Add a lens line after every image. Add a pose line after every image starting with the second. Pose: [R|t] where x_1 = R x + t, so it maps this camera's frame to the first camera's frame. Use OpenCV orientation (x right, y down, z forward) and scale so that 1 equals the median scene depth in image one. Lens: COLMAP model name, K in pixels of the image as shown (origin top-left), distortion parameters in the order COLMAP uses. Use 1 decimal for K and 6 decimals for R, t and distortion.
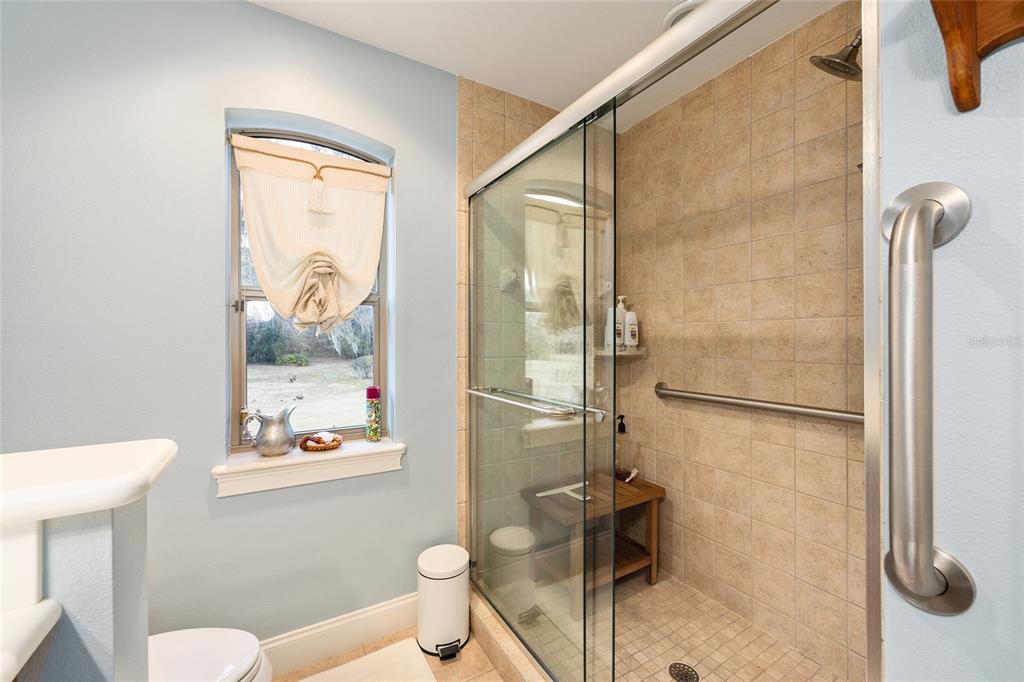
lens RADIAL K [[409.3, 0, 511.9], [0, 409.3, 339.2], [0, 0, 1]] dist [-0.001105, 0.000224]
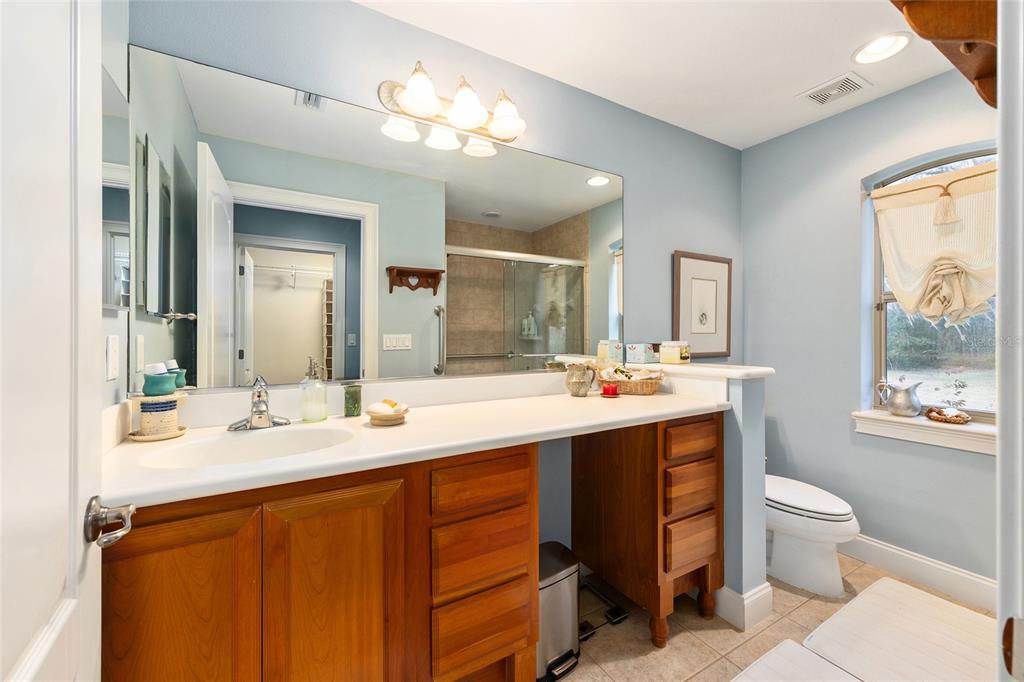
lens RADIAL K [[409.3, 0, 509.7], [0, 409.3, 335.6], [0, 0, 1]] dist [-0.001105, 0.000224]
pose [[-0.002082, 0.005570, -0.999982, 0.742203], [-0.002668, 0.999981, 0.005576, 0.015051], [0.999994, 0.002679, -0.002067, -0.275906]]
